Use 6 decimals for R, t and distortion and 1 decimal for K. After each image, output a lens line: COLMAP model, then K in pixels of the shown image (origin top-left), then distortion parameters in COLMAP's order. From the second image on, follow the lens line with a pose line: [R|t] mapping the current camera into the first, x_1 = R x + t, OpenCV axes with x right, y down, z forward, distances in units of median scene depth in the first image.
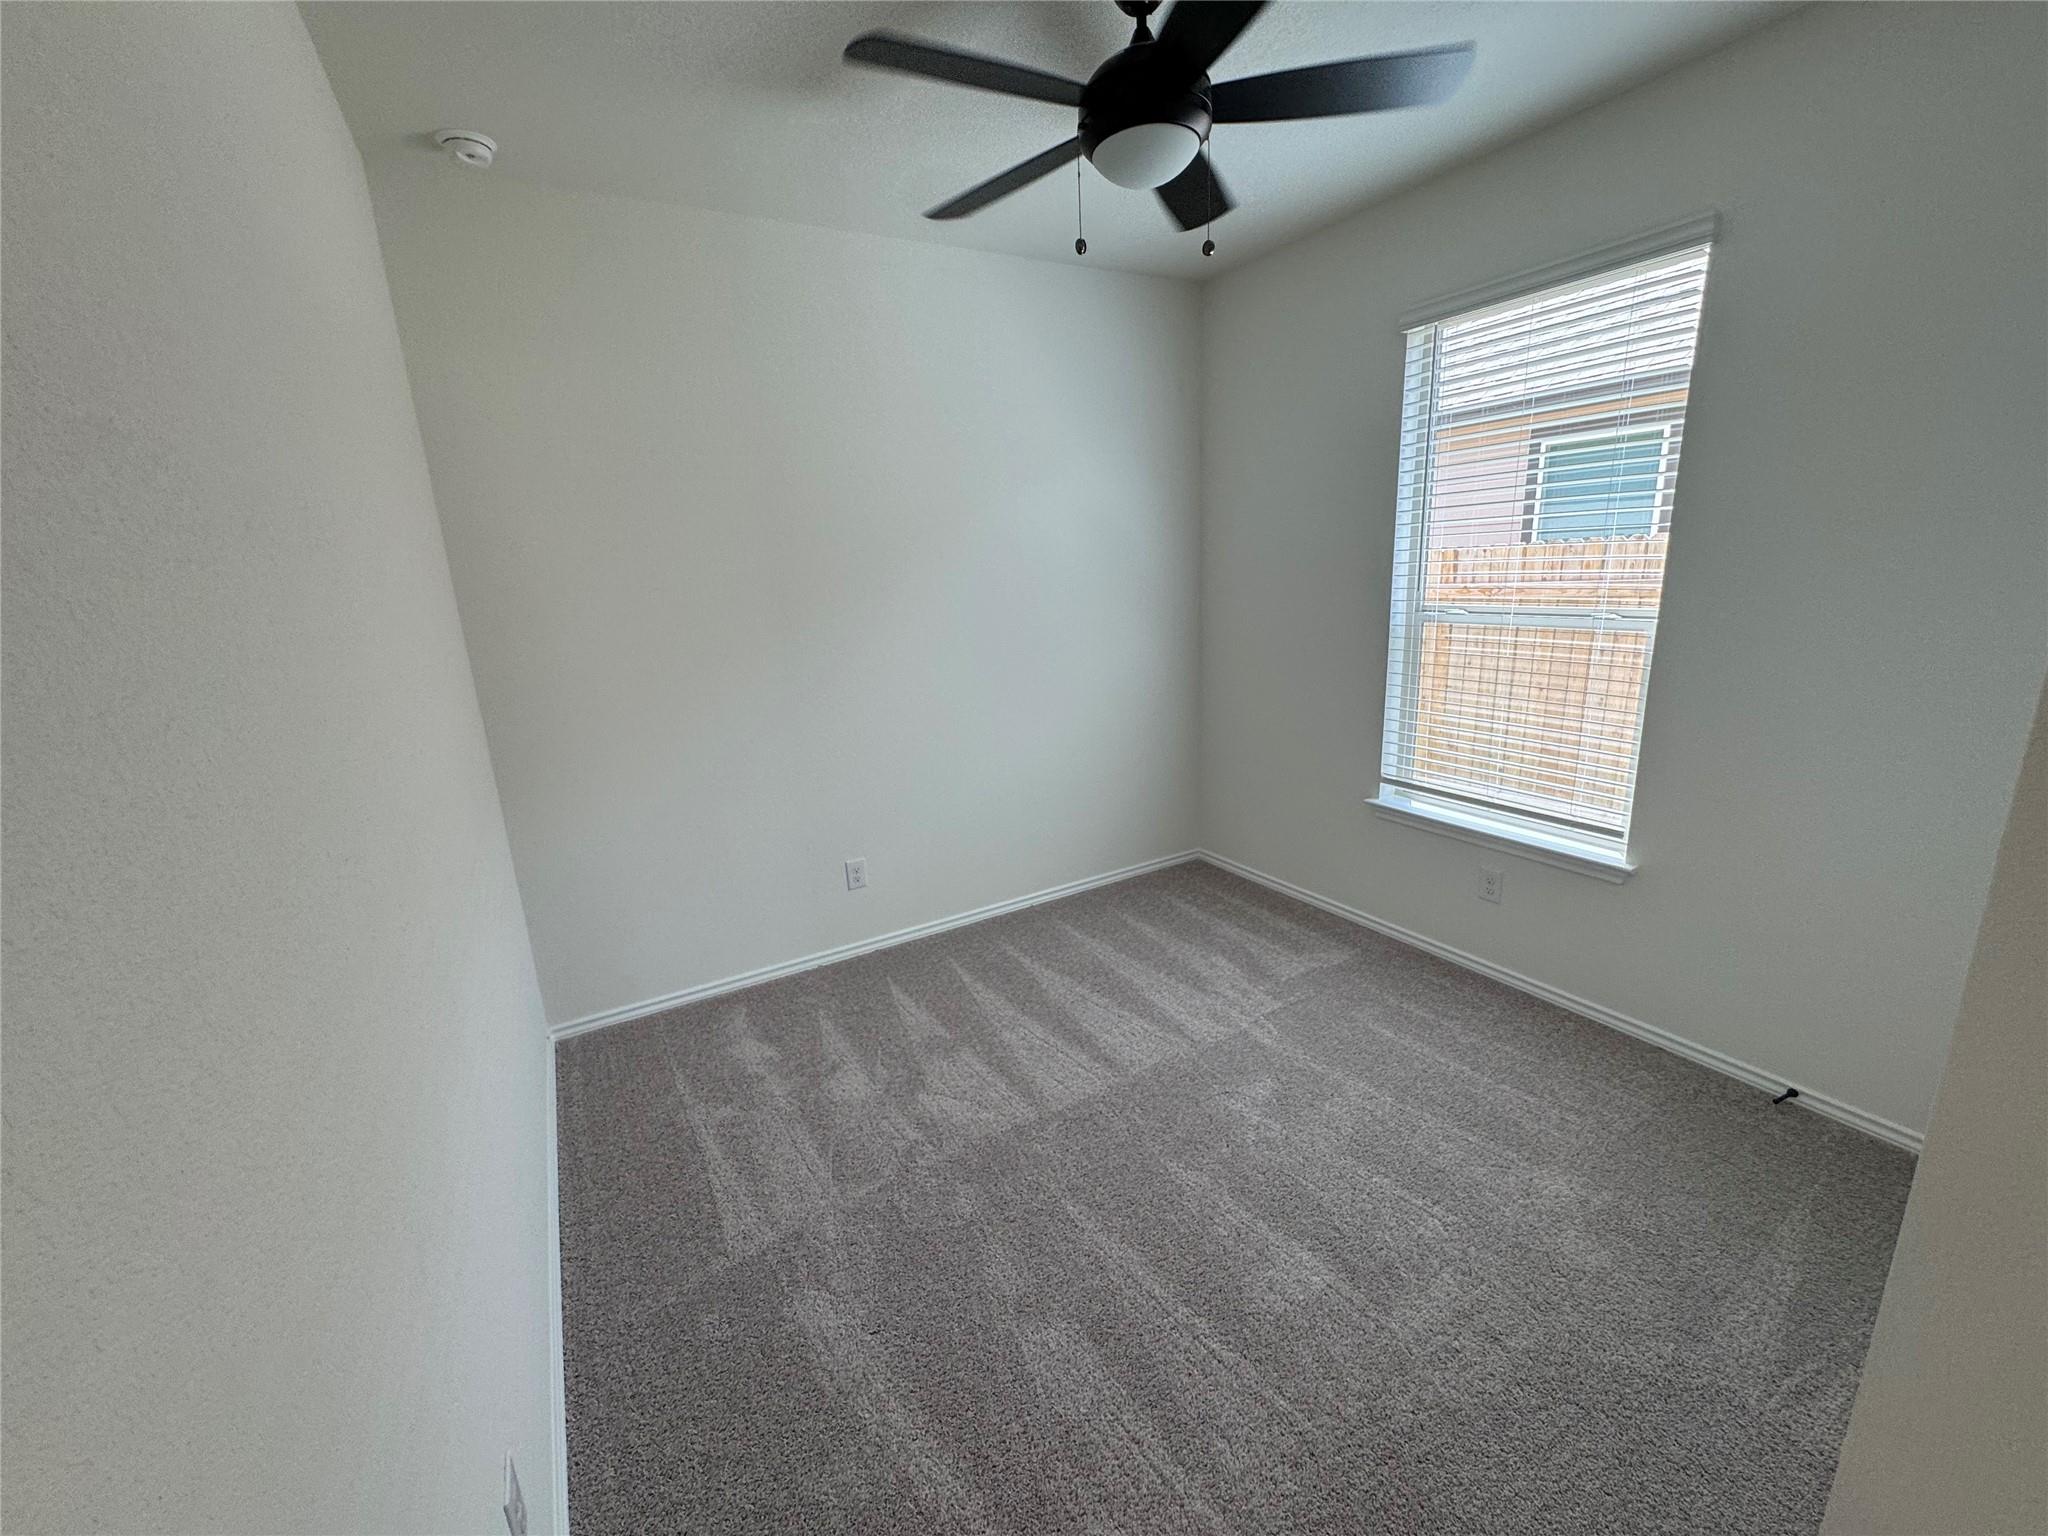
lens RADIAL K [[814.2, 0, 1022.1], [0, 814.2, 768.3], [0, 0, 1]] dist [-0.000490, 0.000464]
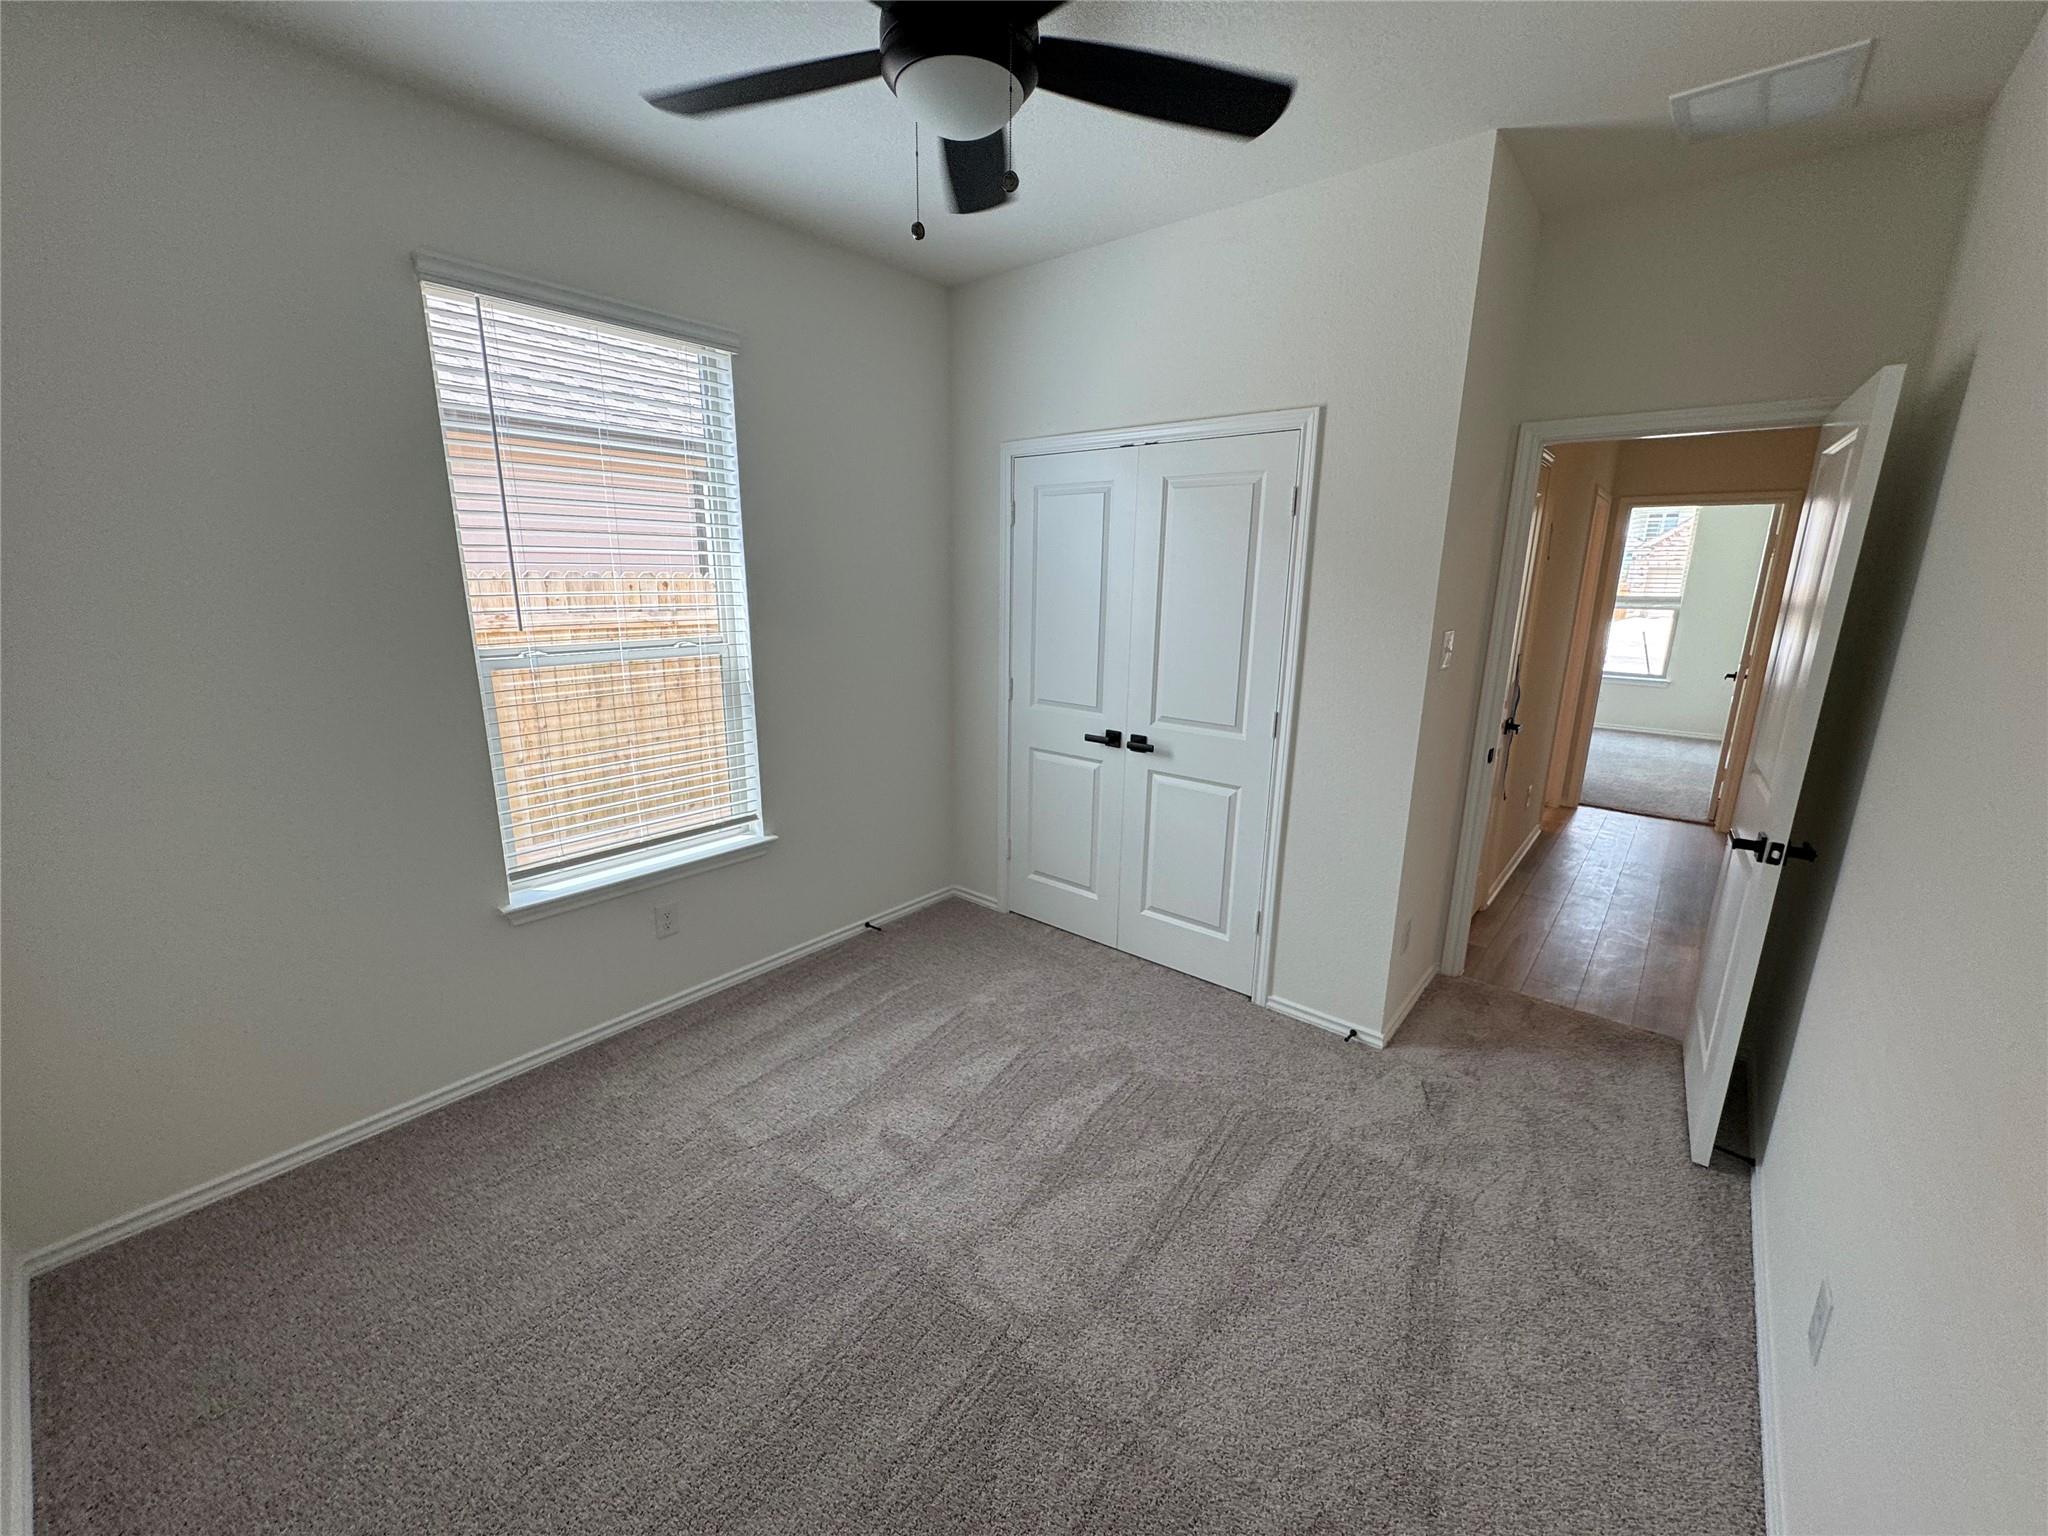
lens RADIAL K [[814.2, 0, 1022.1], [0, 814.2, 768.3], [0, 0, 1]] dist [-0.000490, 0.000464]
pose [[-0.335320, -0.174790, 0.925748, -0.519631], [0.241320, 0.933919, 0.263742, -0.212264], [-0.910673, 0.311840, -0.270982, 0.936564]]
